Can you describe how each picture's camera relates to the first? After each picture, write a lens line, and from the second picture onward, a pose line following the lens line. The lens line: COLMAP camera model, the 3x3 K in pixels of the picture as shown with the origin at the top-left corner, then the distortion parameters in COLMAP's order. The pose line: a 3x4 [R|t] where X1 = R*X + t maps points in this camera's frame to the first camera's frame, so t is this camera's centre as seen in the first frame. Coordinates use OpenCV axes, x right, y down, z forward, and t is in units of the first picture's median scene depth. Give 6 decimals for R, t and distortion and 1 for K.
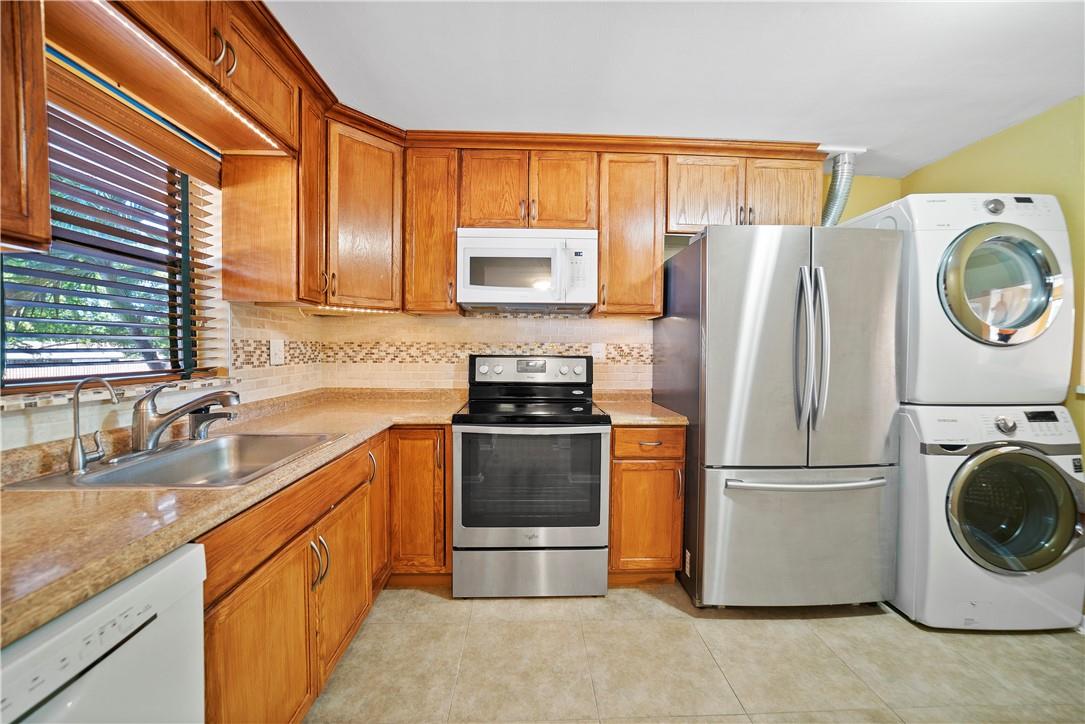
lens RADIAL K [[428.7, 0, 543.6], [0, 428.7, 361.6], [0, 0, 1]] dist [0.002814, 0.000515]
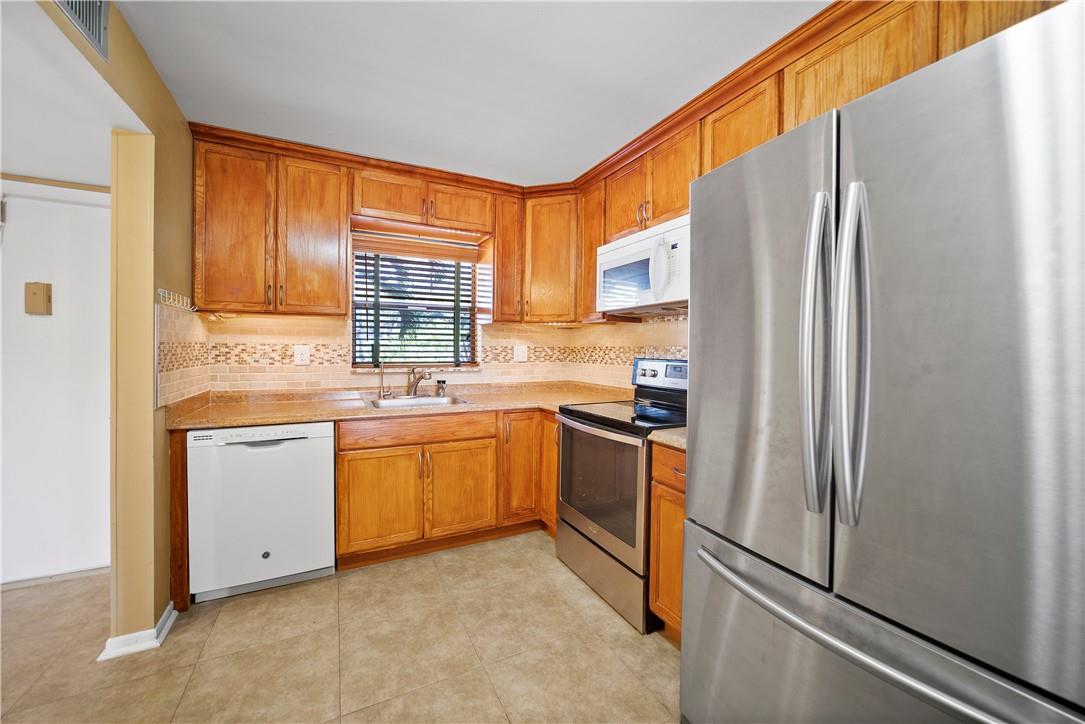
lens RADIAL K [[426.8, 0, 542.6], [0, 426.8, 355.2], [0, 0, 1]] dist [-0.002472, -0.000341]
pose [[0.405590, 0.011125, -0.913987, 0.884553], [-0.036101, 0.999341, -0.003857, -0.013983], [0.913342, 0.034560, 0.405725, 0.455759]]
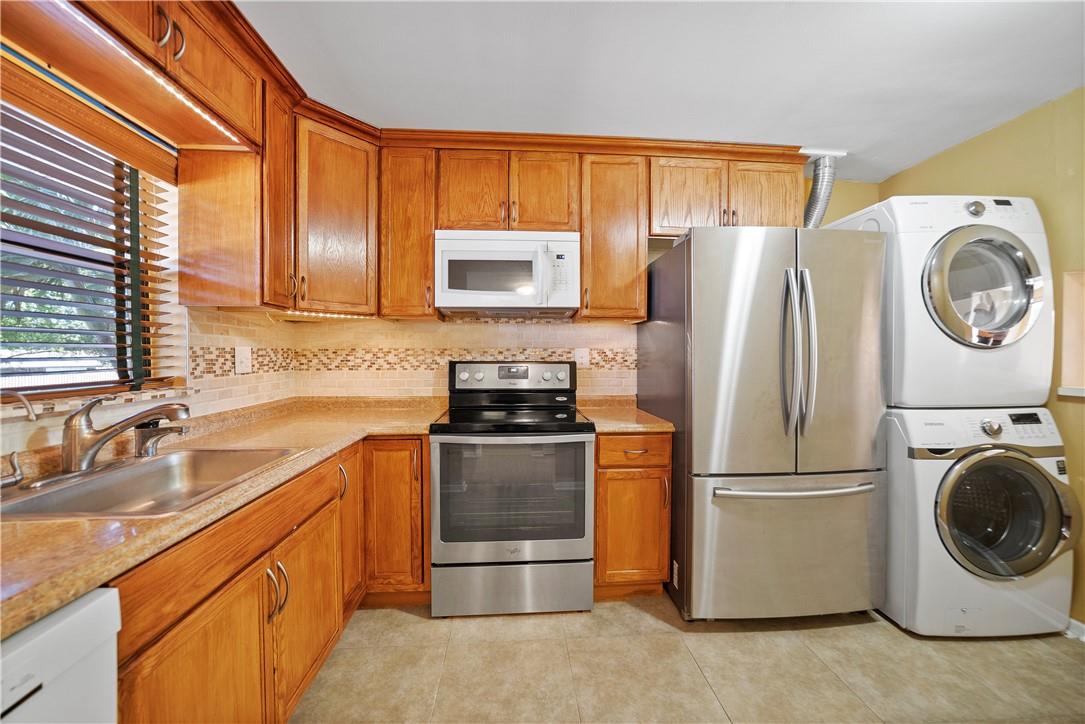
lens RADIAL K [[419.6, 0, 542.5], [0, 419.6, 362.0], [0, 0, 1]] dist [-0.001707, 0.003987]
pose [[0.999470, -0.007846, 0.031586, 0.009376], [0.008195, 0.999907, -0.010932, -0.002209], [-0.031497, 0.011185, 0.999441, 0.057568]]
